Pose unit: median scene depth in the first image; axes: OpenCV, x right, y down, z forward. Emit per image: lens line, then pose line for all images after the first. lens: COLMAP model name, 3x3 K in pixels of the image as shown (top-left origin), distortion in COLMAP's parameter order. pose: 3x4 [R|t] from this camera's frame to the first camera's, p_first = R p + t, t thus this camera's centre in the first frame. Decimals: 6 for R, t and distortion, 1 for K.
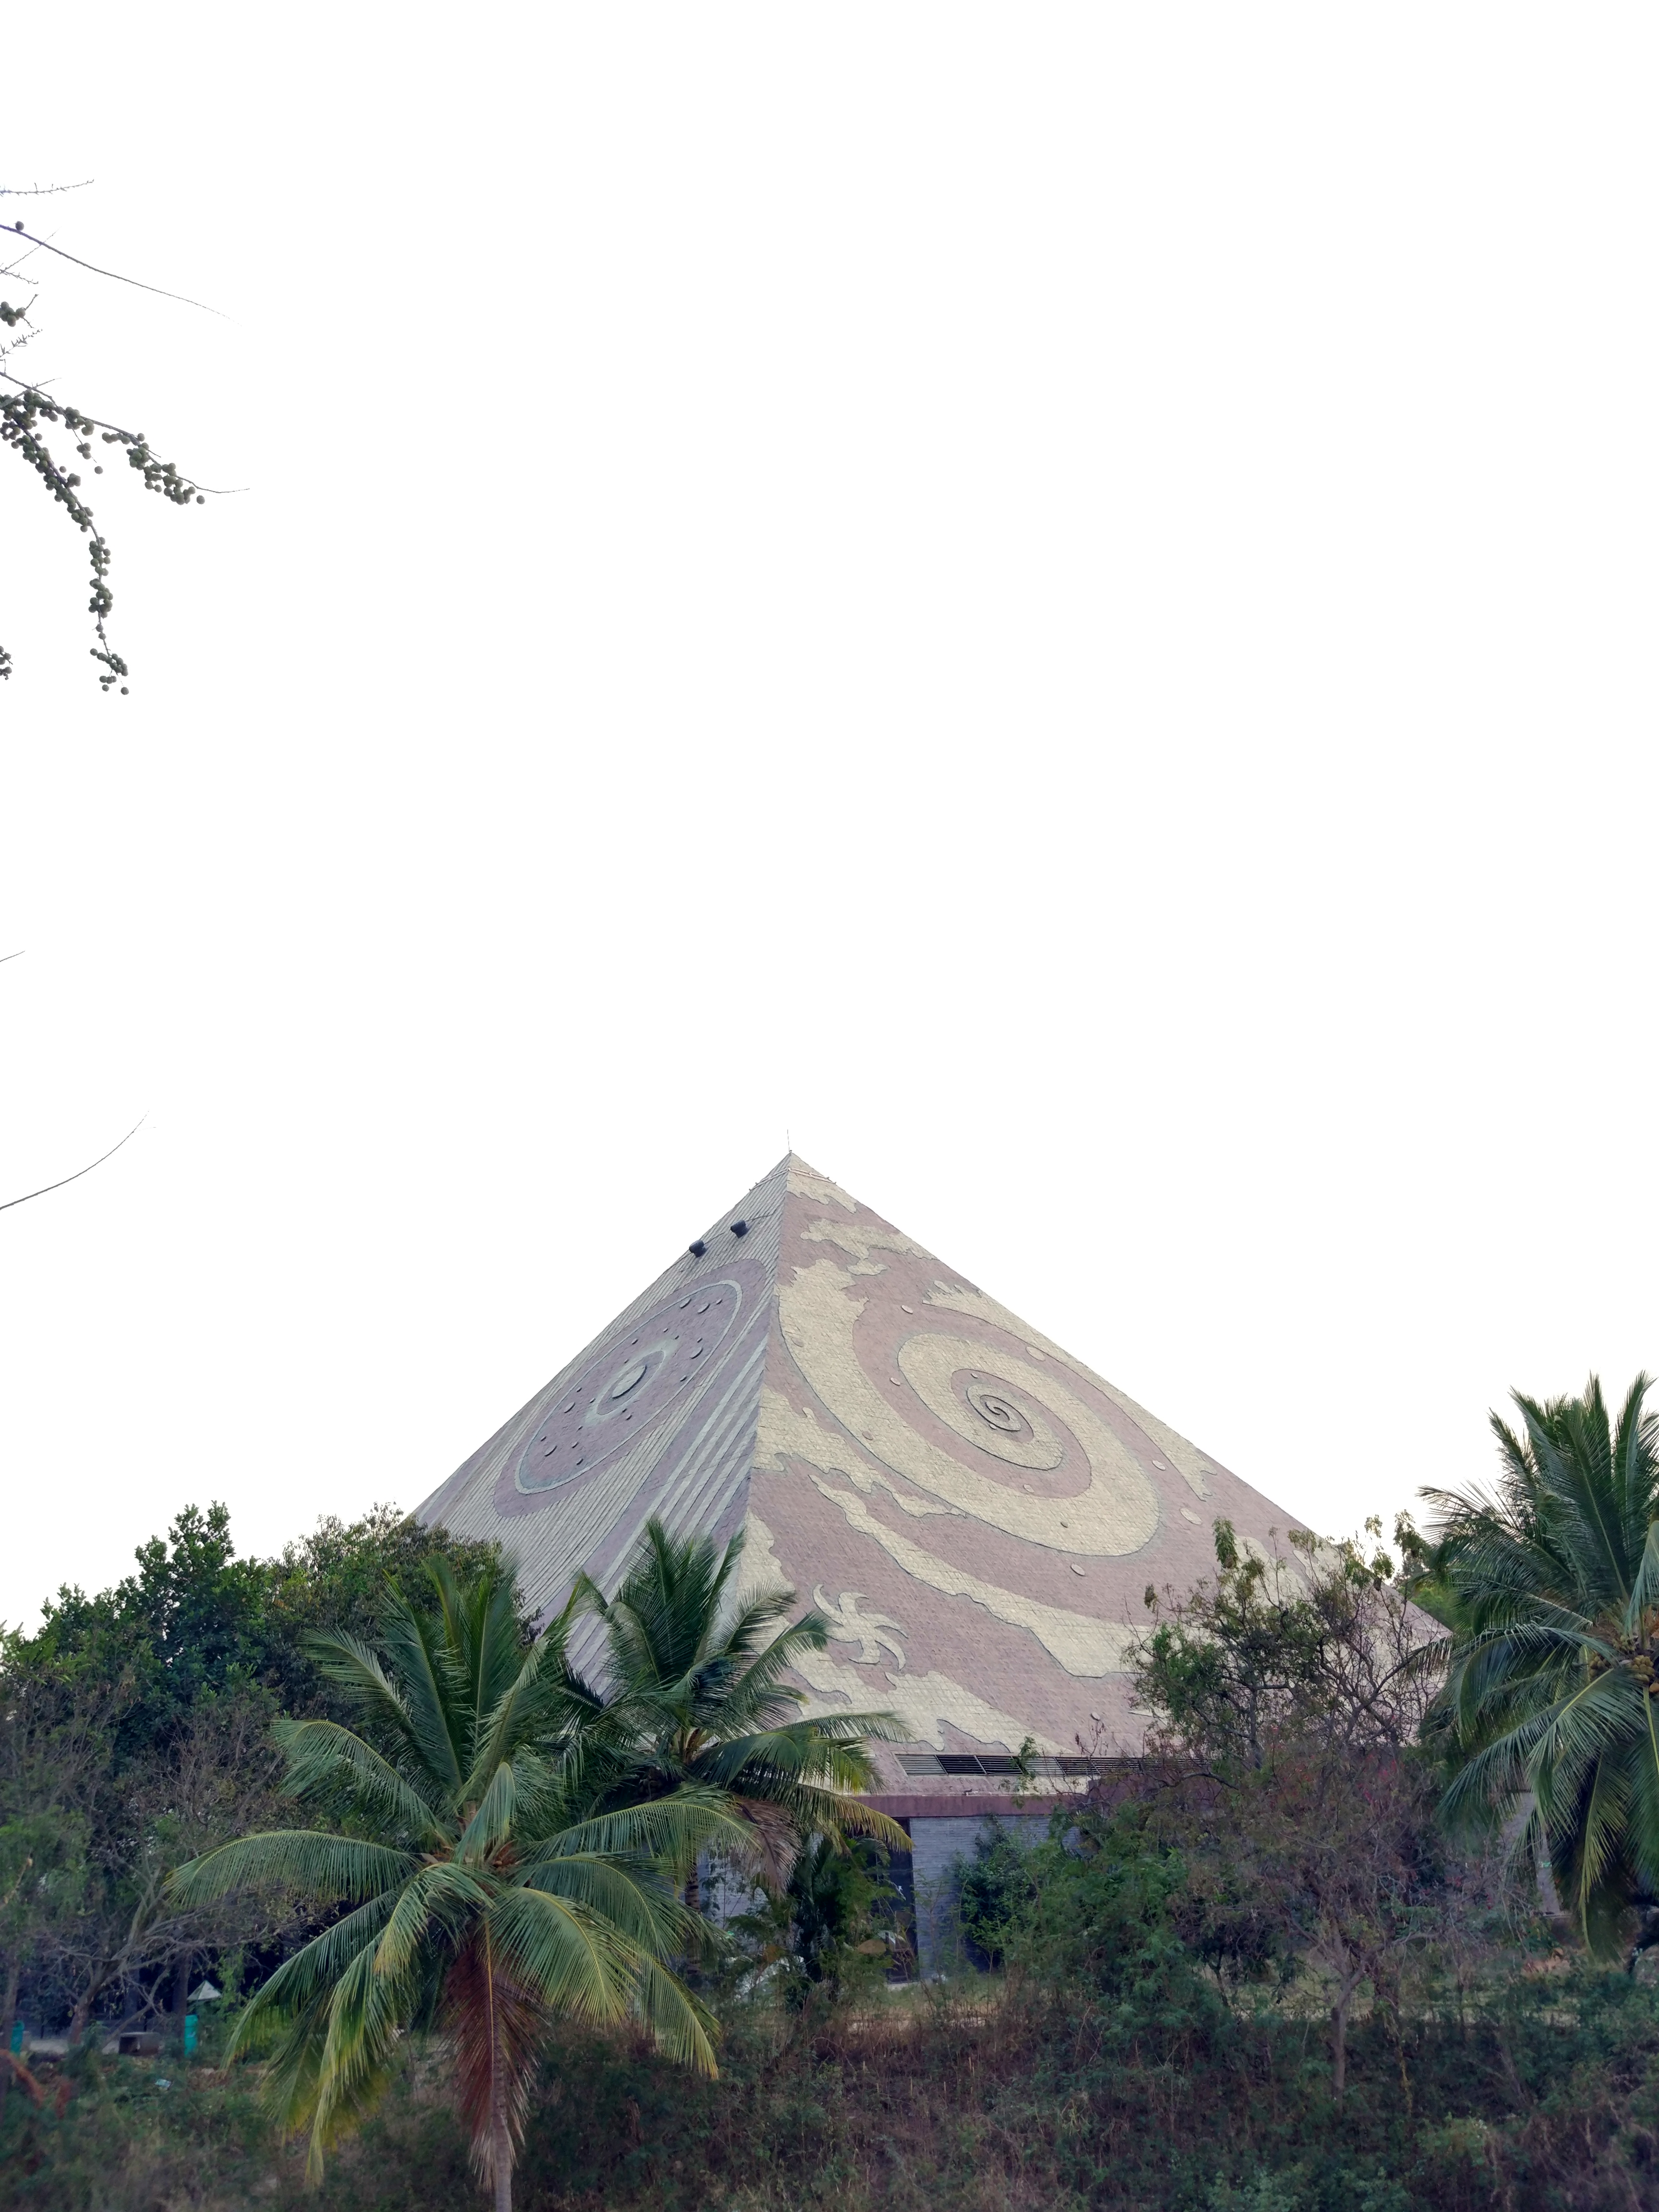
lens RADIAL K [[1810.6, 0, 825.8], [0, 1810.6, 1109.2], [0, 0, 1]] dist [0.014118, 0.001700]
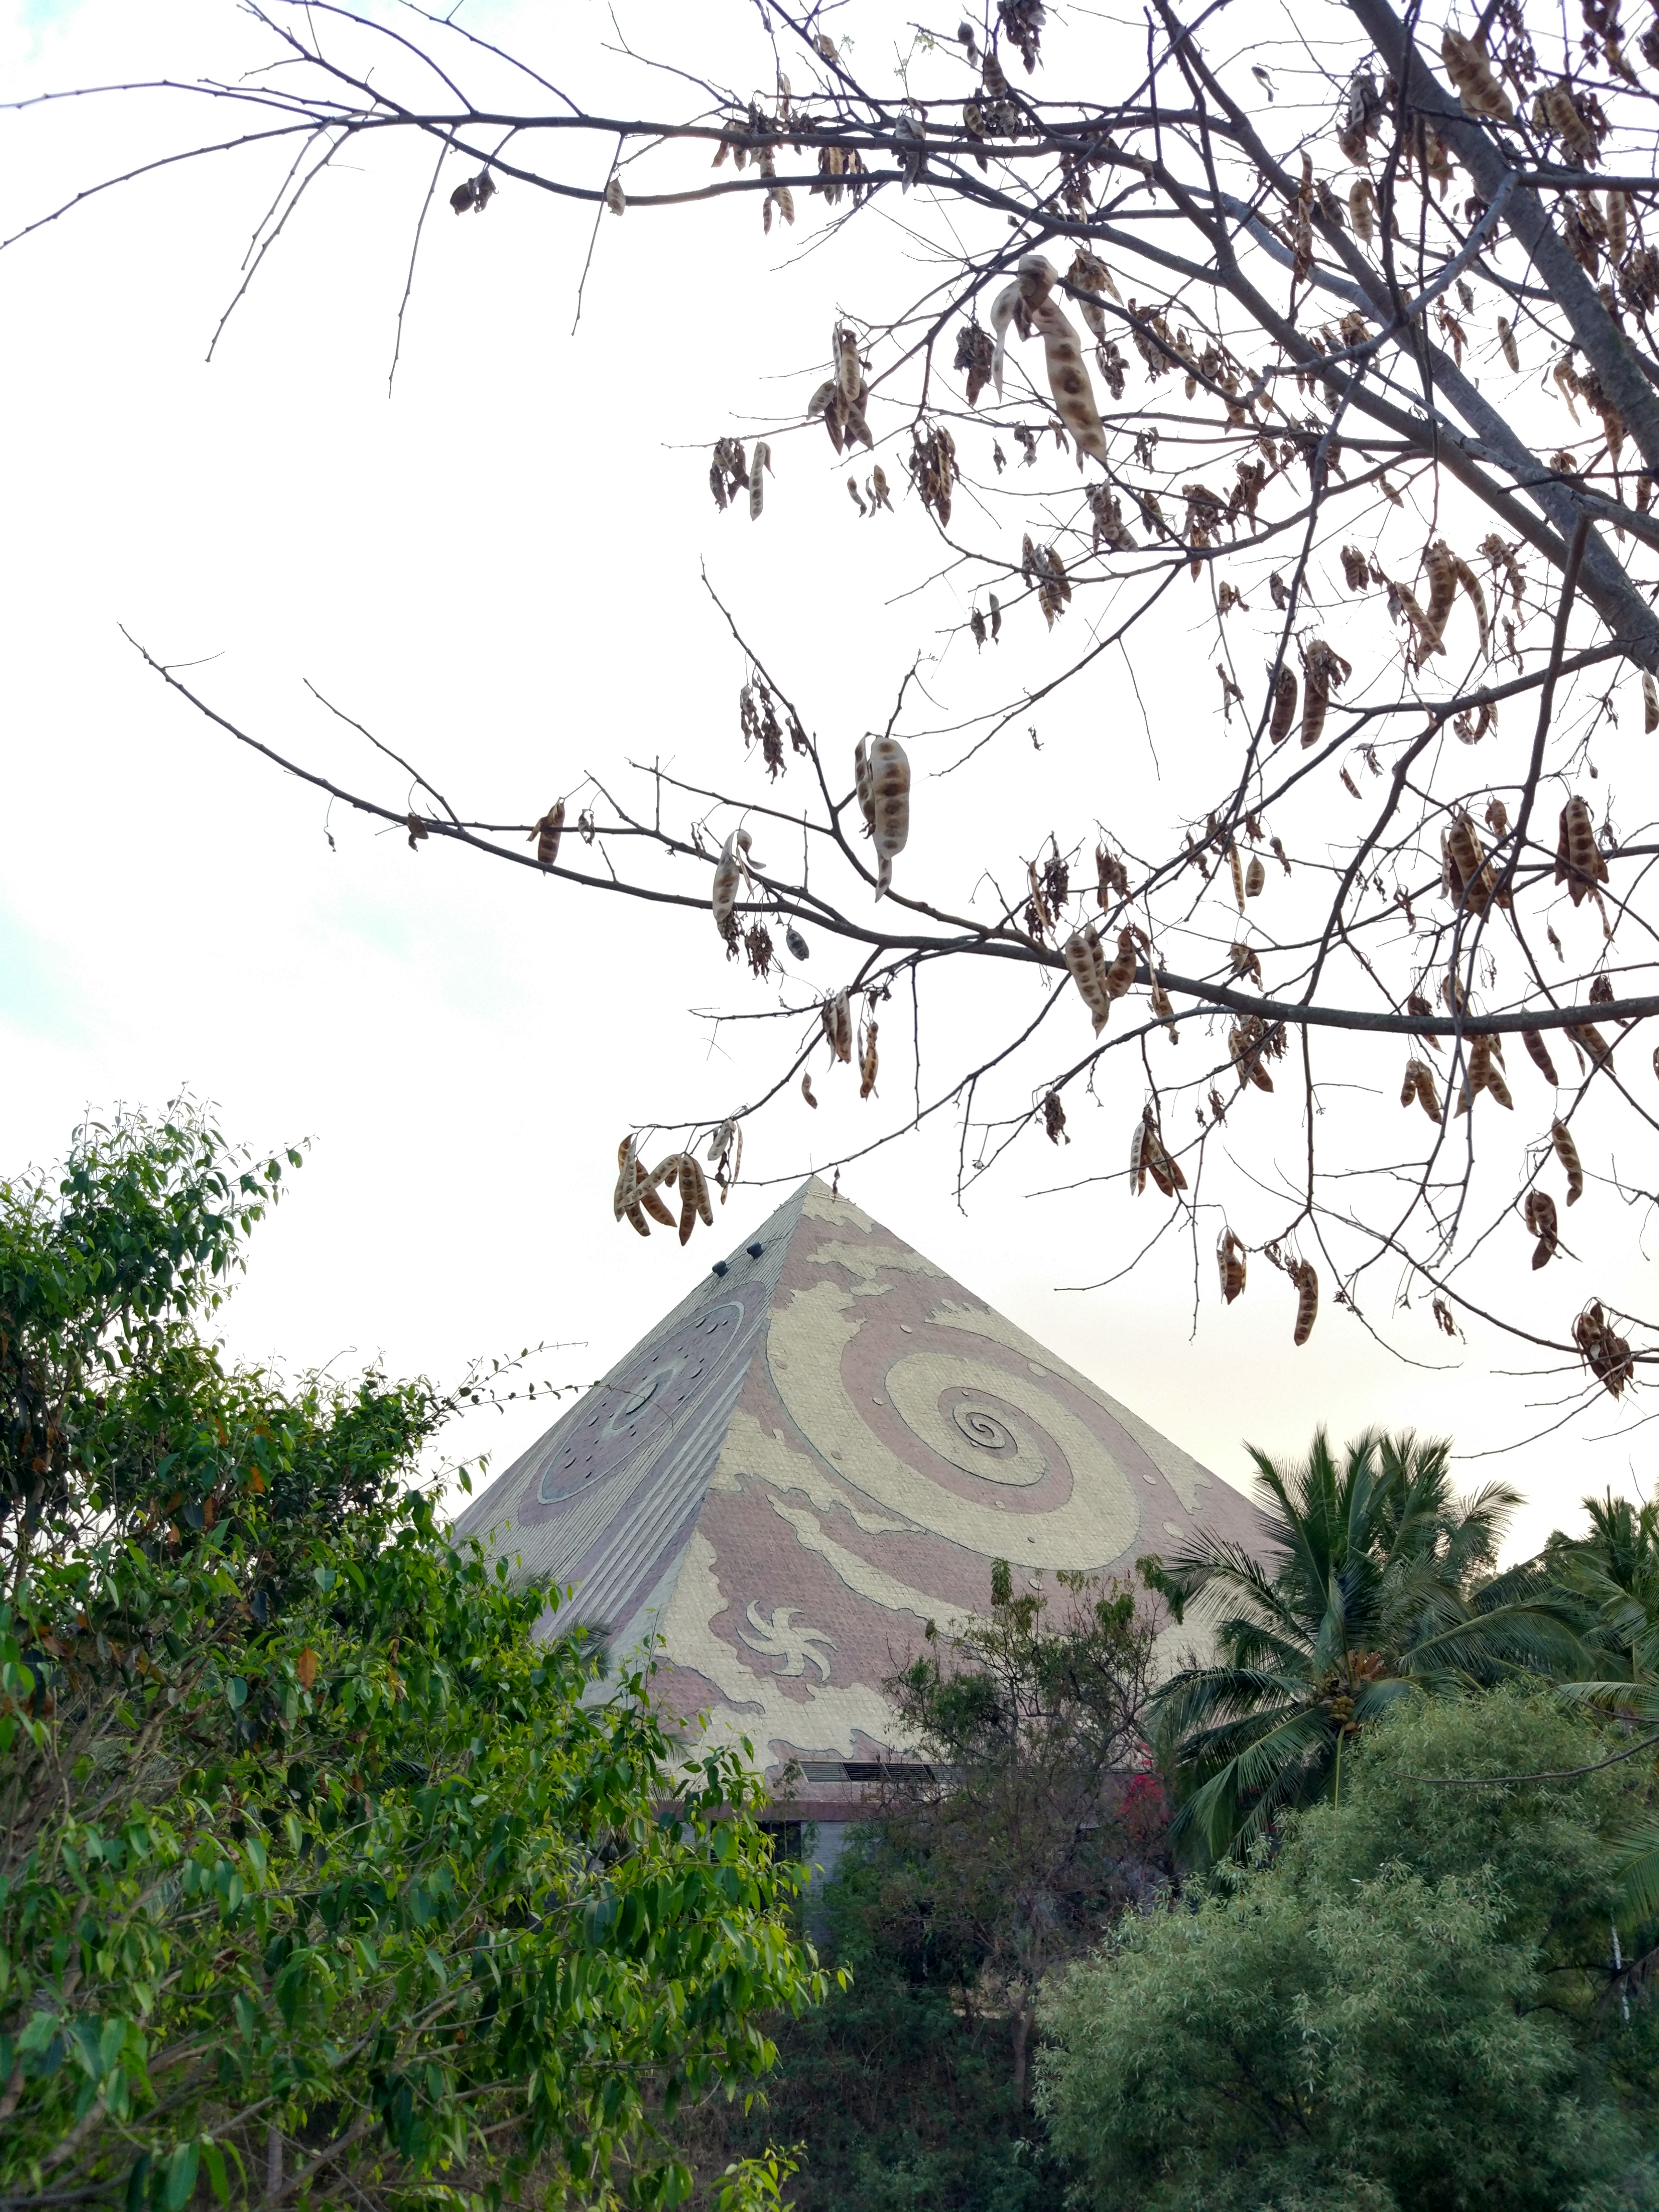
lens RADIAL K [[1810.6, 0, 834.1], [0, 1810.6, 1103.8], [0, 0, 1]] dist [0.014118, 0.001700]
pose [[0.996238, -0.013703, -0.085568, 0.106920], [0.014058, 0.999895, 0.003552, -0.026489], [0.085510, -0.004742, 0.996326, -0.047760]]
